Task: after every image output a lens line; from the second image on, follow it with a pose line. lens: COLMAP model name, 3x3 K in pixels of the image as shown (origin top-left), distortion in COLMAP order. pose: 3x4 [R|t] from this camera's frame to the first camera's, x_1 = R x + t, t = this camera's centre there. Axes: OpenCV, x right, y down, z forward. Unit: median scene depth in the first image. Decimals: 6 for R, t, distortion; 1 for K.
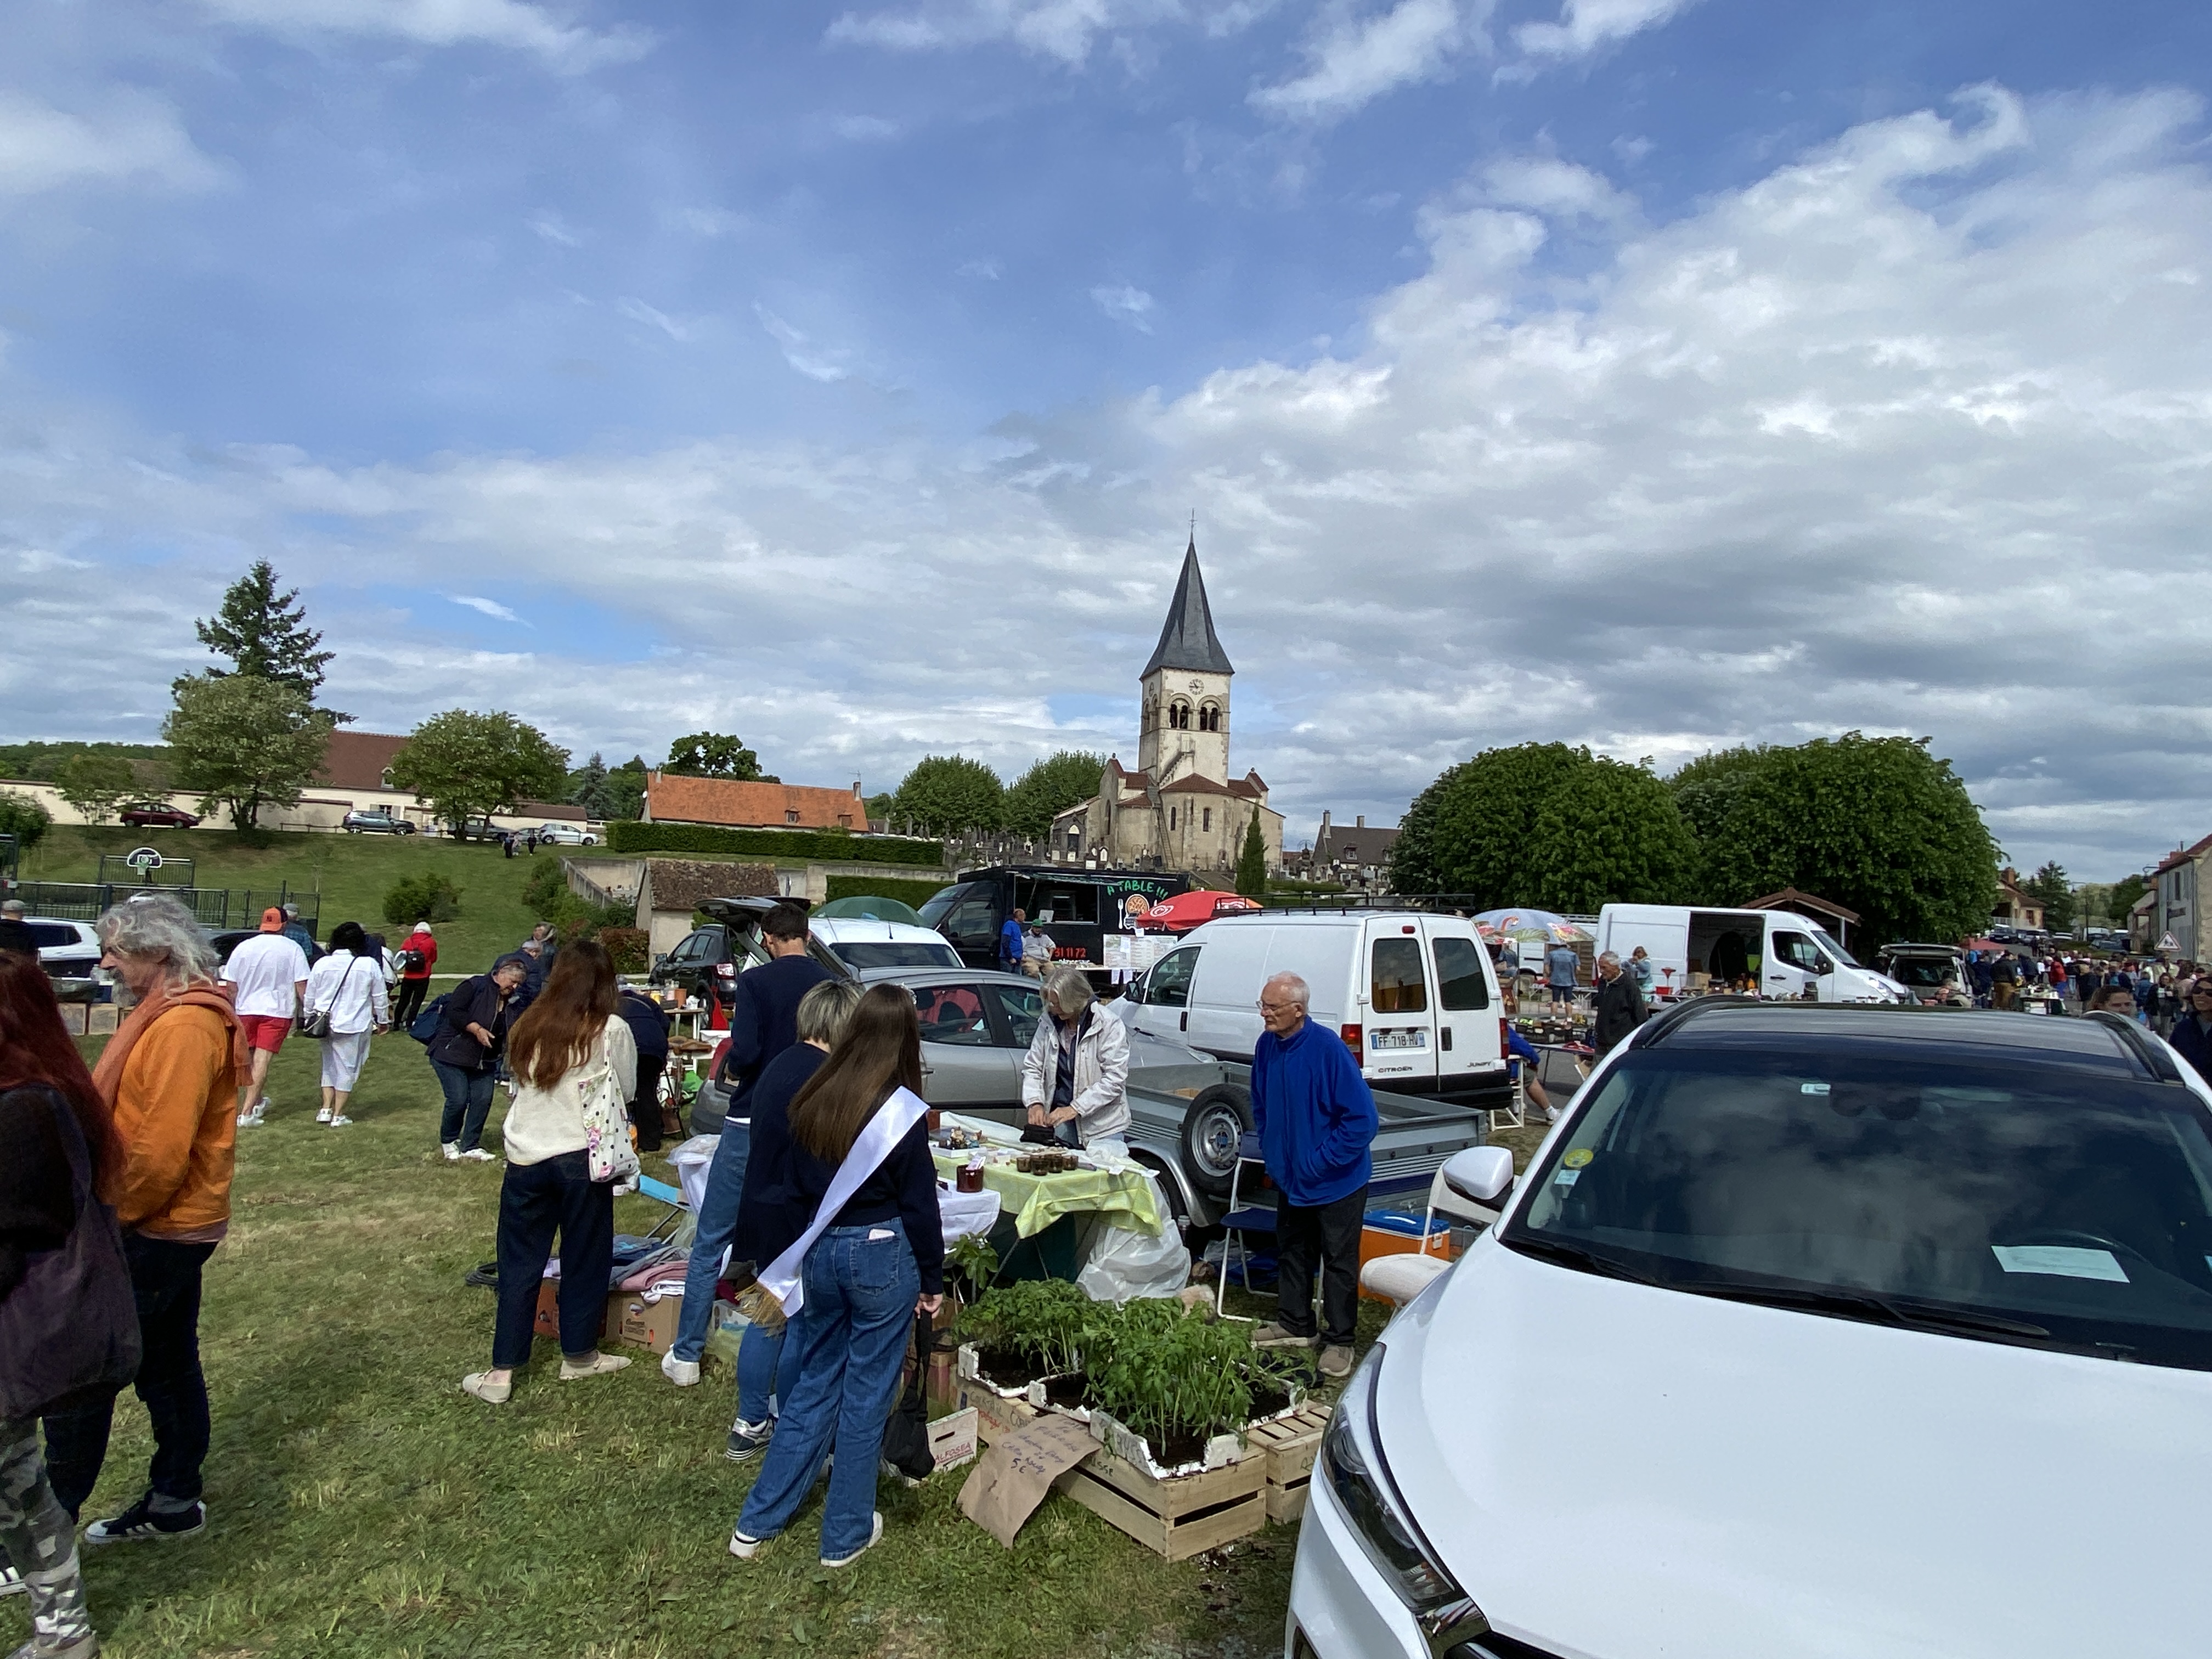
lens RADIAL K [[1338.0, 0, 1094.6], [0, 1338.0, 829.0], [0, 0, 1]] dist [0.035189, -0.018547]
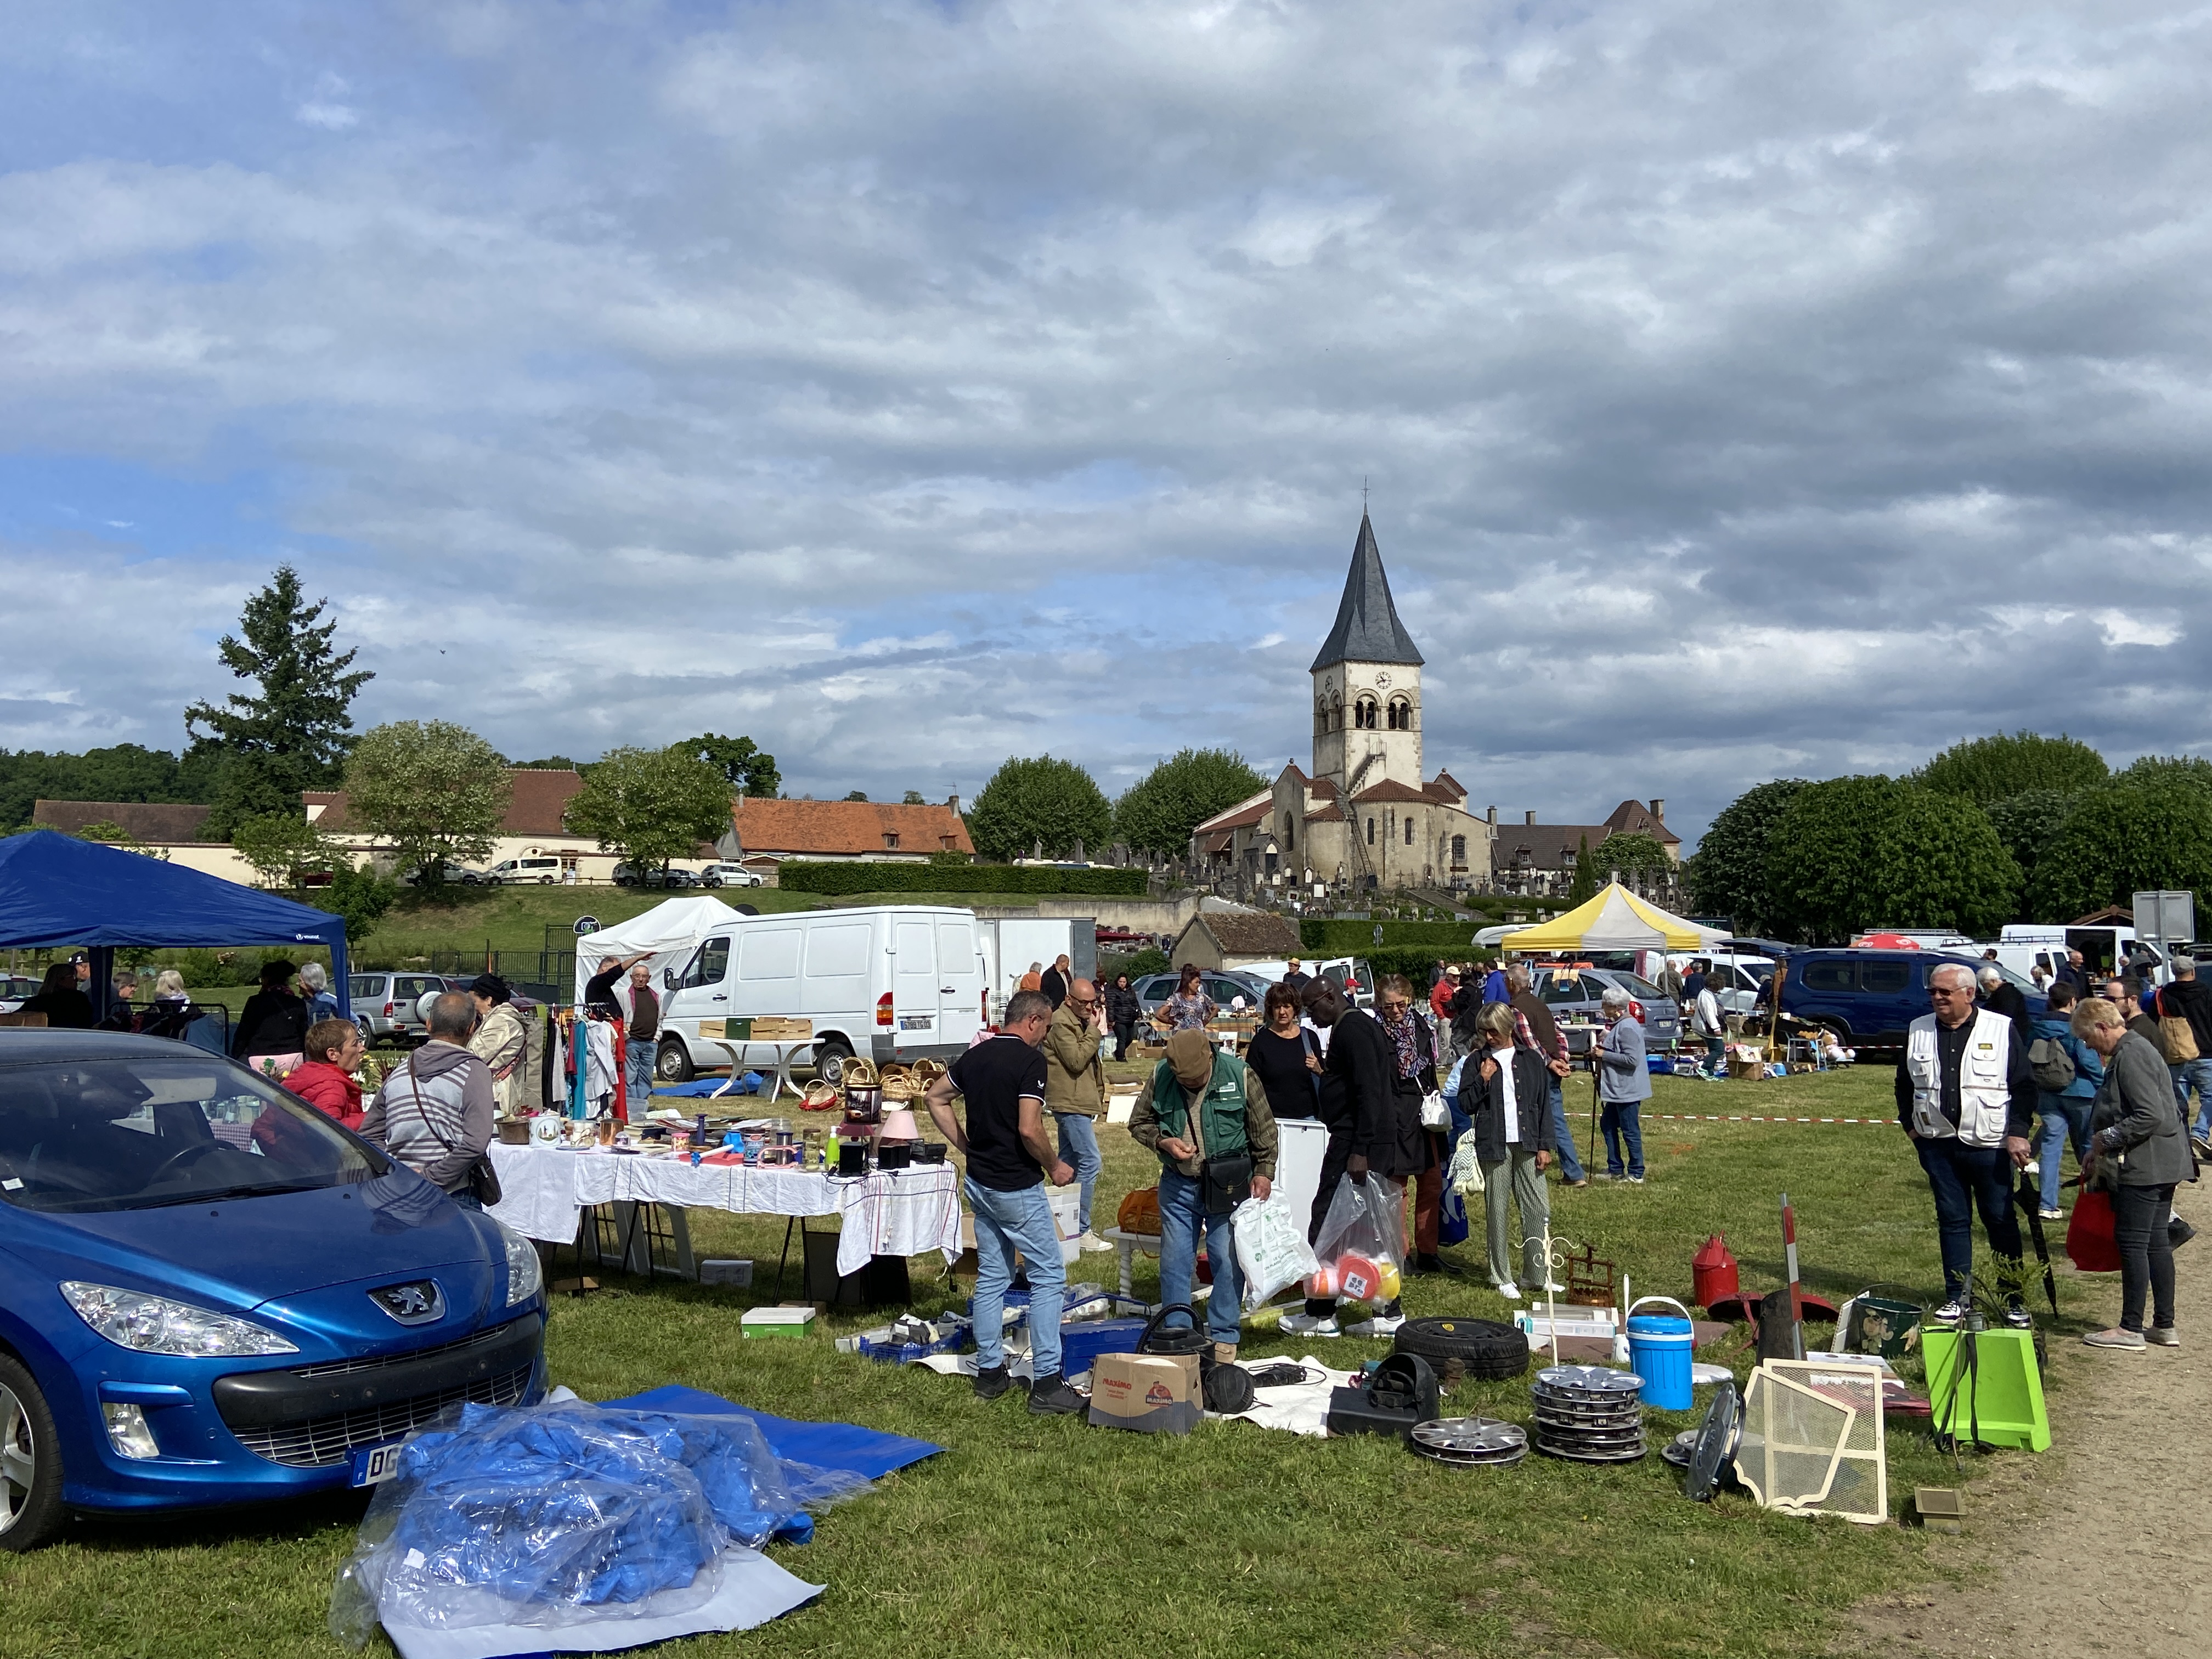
lens RADIAL K [[1923.5, 0, 1108.1], [0, 1923.5, 830.0], [0, 0, 1]] dist [0.010589, 0.023824]
pose [[0.997888, -0.036657, 0.053630, -0.431464], [0.036177, 0.999297, 0.009879, -0.064227], [-0.053954, -0.007918, 0.998512, -0.637306]]
